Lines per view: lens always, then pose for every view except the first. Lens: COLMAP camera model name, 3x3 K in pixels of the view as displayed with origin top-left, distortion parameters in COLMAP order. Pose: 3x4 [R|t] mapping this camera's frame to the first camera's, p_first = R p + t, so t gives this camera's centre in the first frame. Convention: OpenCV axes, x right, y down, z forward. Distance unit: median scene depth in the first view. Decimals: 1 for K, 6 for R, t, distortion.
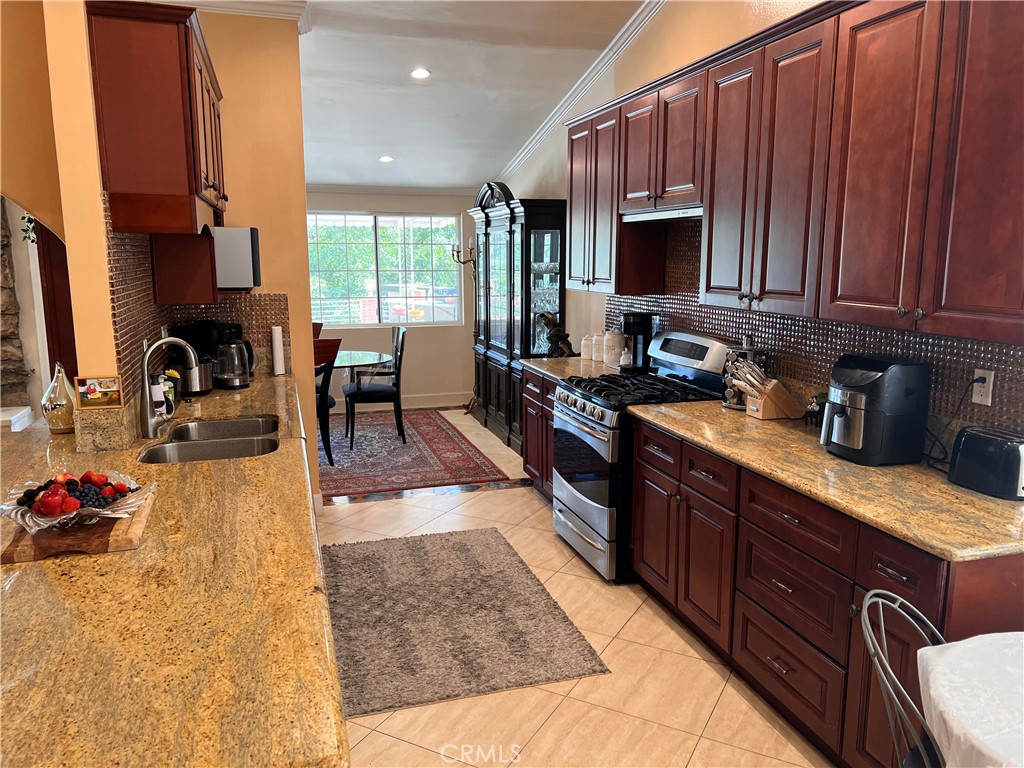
lens RADIAL K [[767.9, 0, 512.5], [0, 767.9, 381.0], [0, 0, 1]] dist [0.054913, -0.055011]
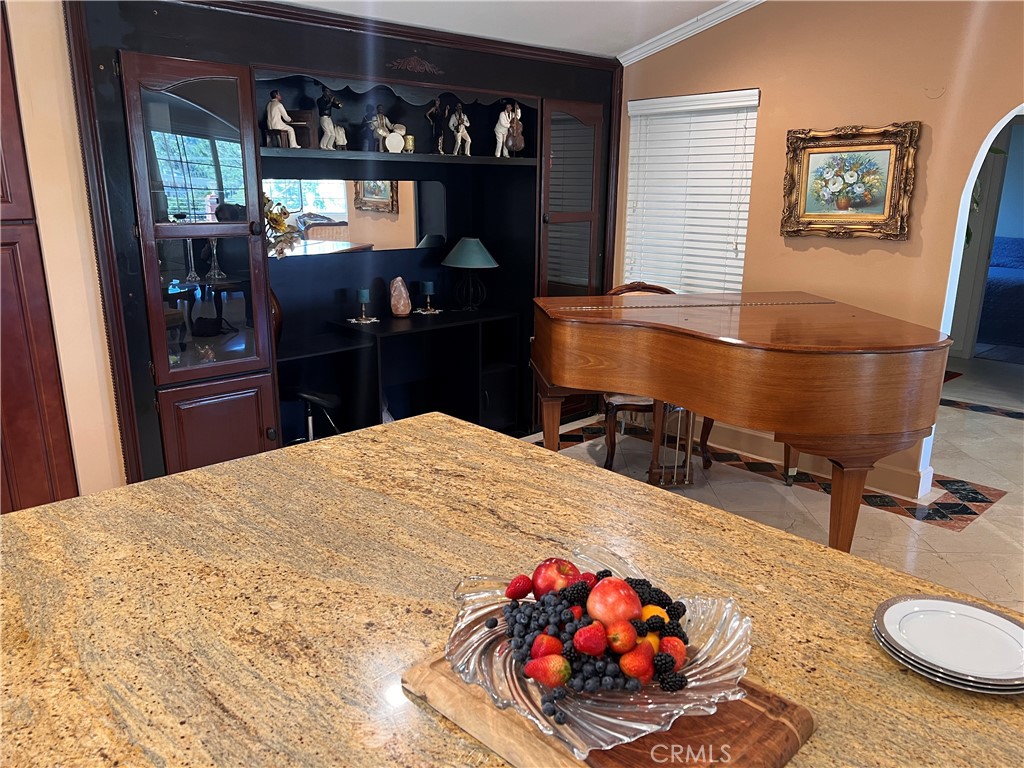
lens RADIAL K [[767.9, 0, 510.0], [0, 767.9, 383.1], [0, 0, 1]] dist [0.054913, -0.055011]
pose [[-0.895196, 0.108532, -0.432255, -0.204141], [-0.079366, 0.915570, 0.394250, -0.109936], [0.438548, 0.387238, -0.811001, 0.817239]]
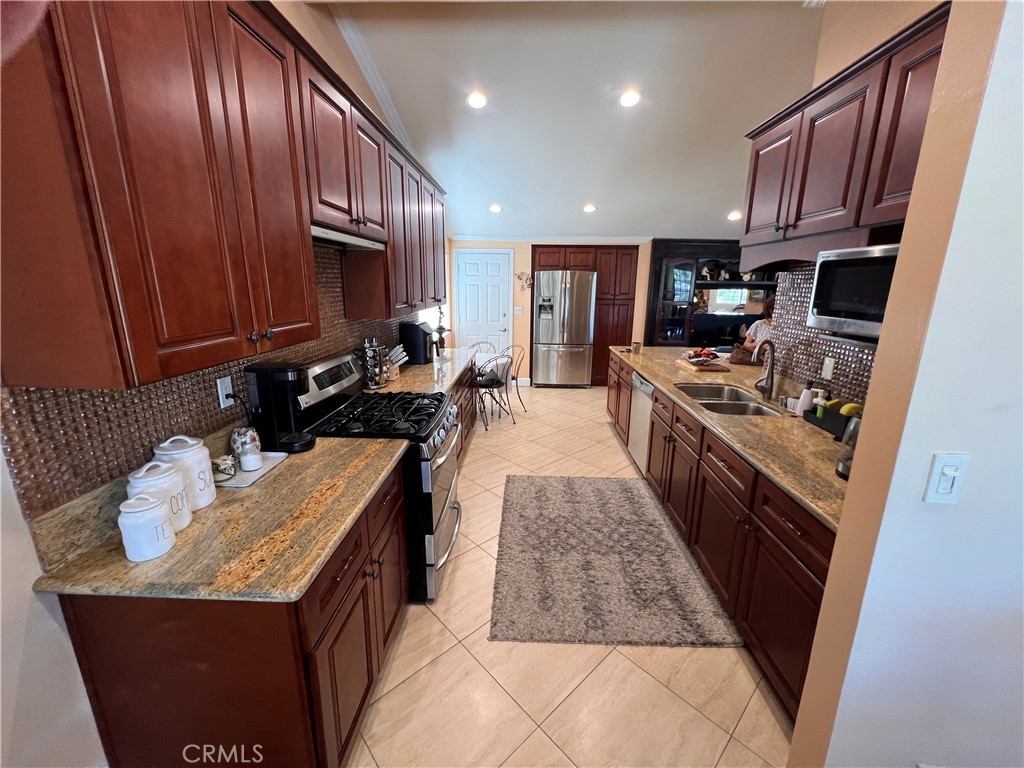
lens RADIAL K [[408.4, 0, 509.9], [0, 408.4, 377.7], [0, 0, 1]] dist [-0.003195, 0.001601]
pose [[-0.943374, -0.088251, 0.319777, -0.216691], [0.042216, 0.924188, 0.379597, -0.303473], [-0.329034, 0.371602, -0.868129, 1.806435]]
